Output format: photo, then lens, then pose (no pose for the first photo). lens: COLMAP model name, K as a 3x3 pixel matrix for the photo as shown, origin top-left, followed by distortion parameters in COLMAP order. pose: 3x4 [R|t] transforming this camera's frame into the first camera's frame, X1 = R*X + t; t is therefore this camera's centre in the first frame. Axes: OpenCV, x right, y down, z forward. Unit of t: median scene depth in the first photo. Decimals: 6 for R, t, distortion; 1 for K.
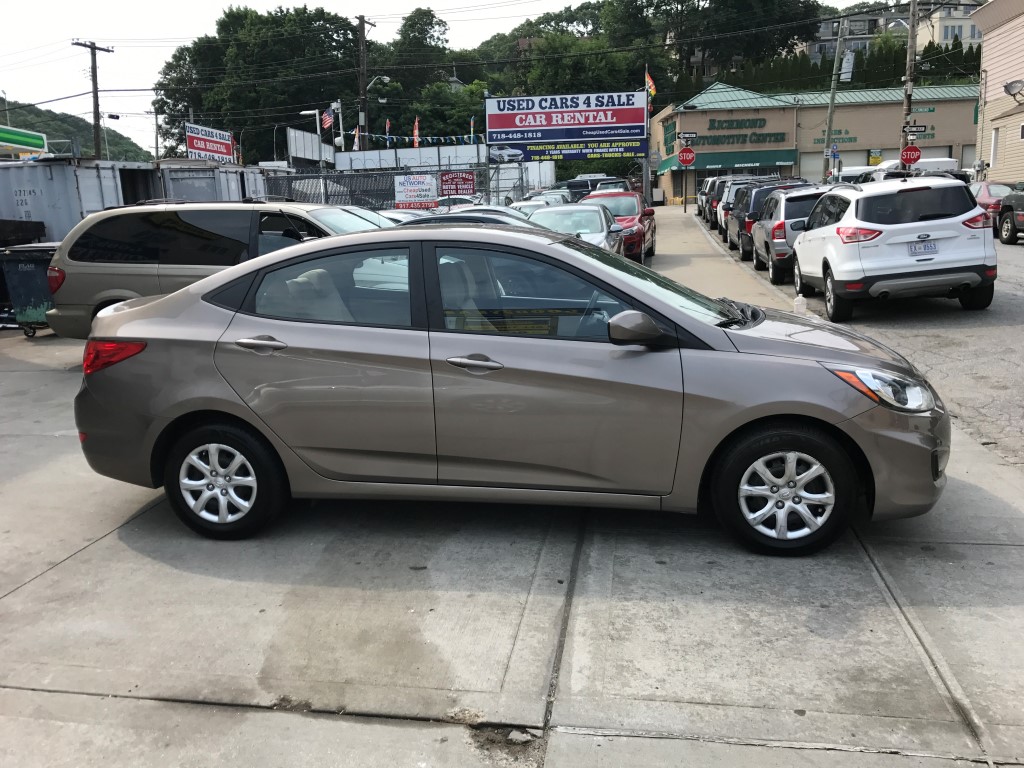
lens RADIAL K [[834.9, 0, 492.6], [0, 834.9, 380.7], [0, 0, 1]] dist [0.009508, -0.005186]
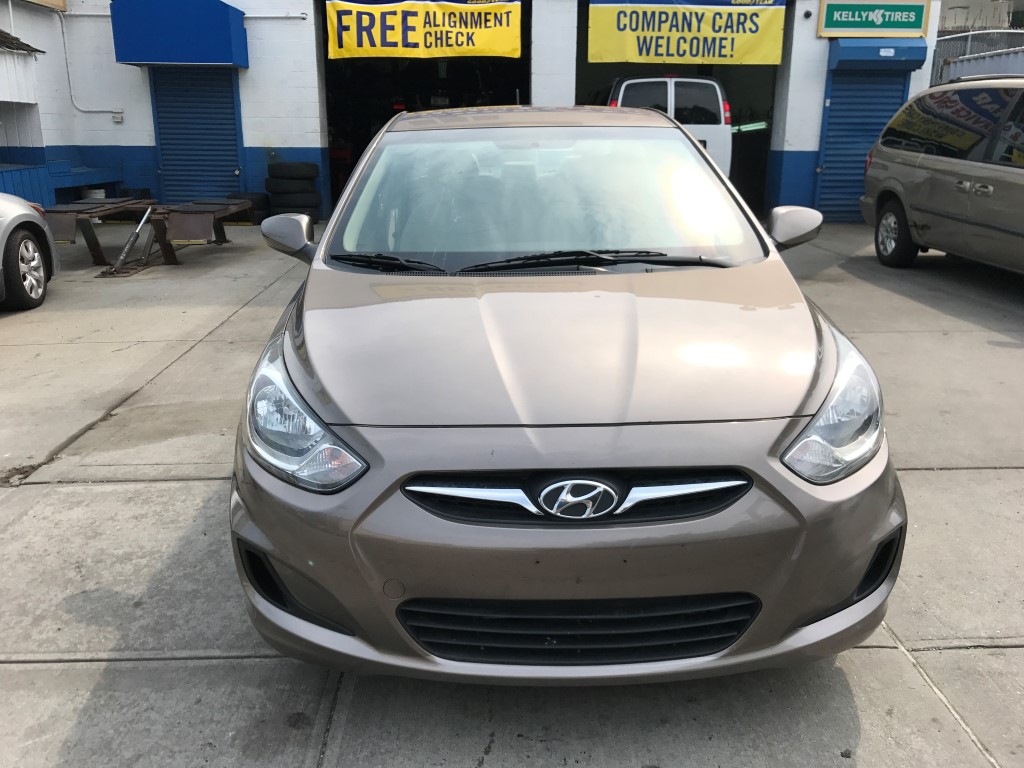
lens RADIAL K [[834.9, 0, 503.5], [0, 834.9, 388.2], [0, 0, 1]] dist [0.009508, -0.005186]
pose [[0.191241, 0.322273, -0.927128, 1.044438], [-0.187447, 0.939169, 0.287793, -0.203581], [0.963478, 0.118750, 0.240017, 1.024694]]
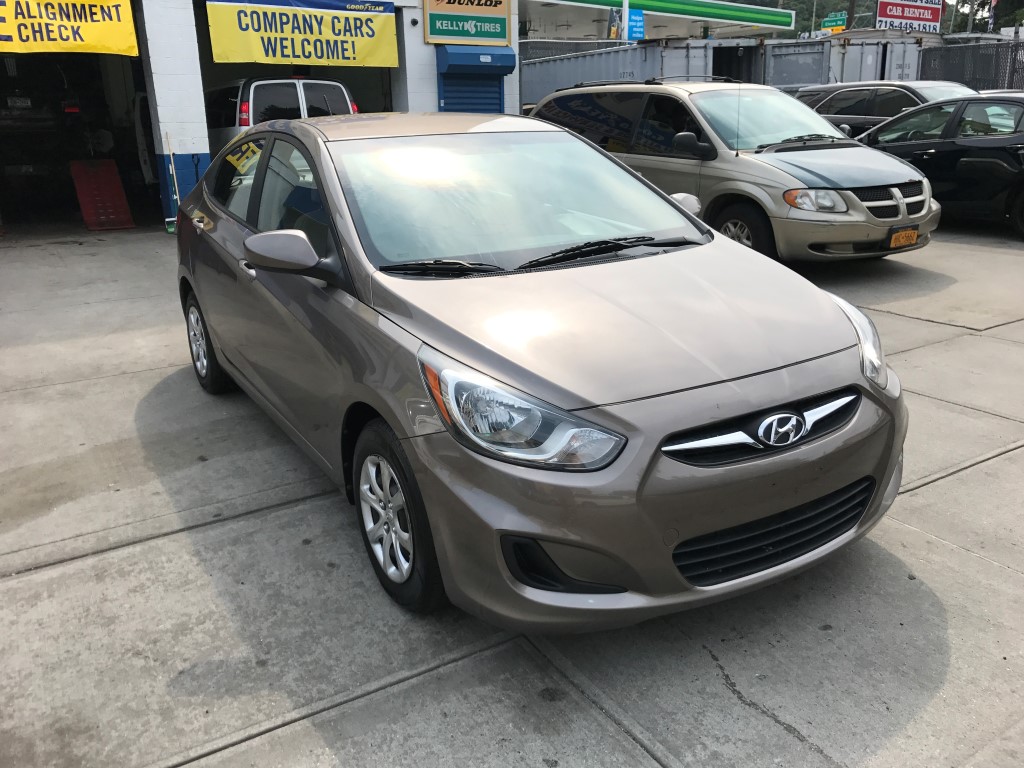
lens RADIAL K [[834.9, 0, 497.8], [0, 834.9, 377.4], [0, 0, 1]] dist [0.009508, -0.005186]
pose [[0.651192, 0.242596, -0.719094, 0.914309], [-0.144732, 0.969839, 0.196123, -0.135878], [0.744985, -0.023638, 0.666663, 0.612214]]
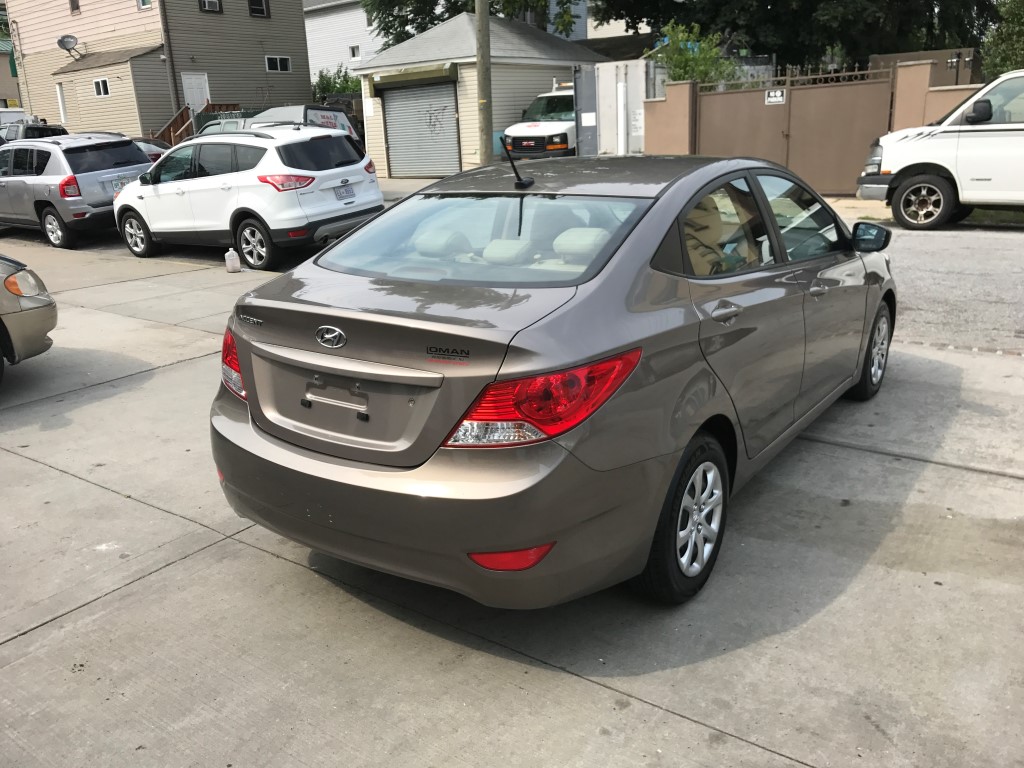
lens RADIAL K [[834.9, 0, 493.8], [0, 834.9, 399.2], [0, 0, 1]] dist [0.009508, -0.005186]
pose [[0.444435, -0.255439, 0.858620, -1.149570], [0.198405, 0.962747, 0.183720, -0.166873], [-0.873563, 0.088703, 0.478559, 0.921838]]
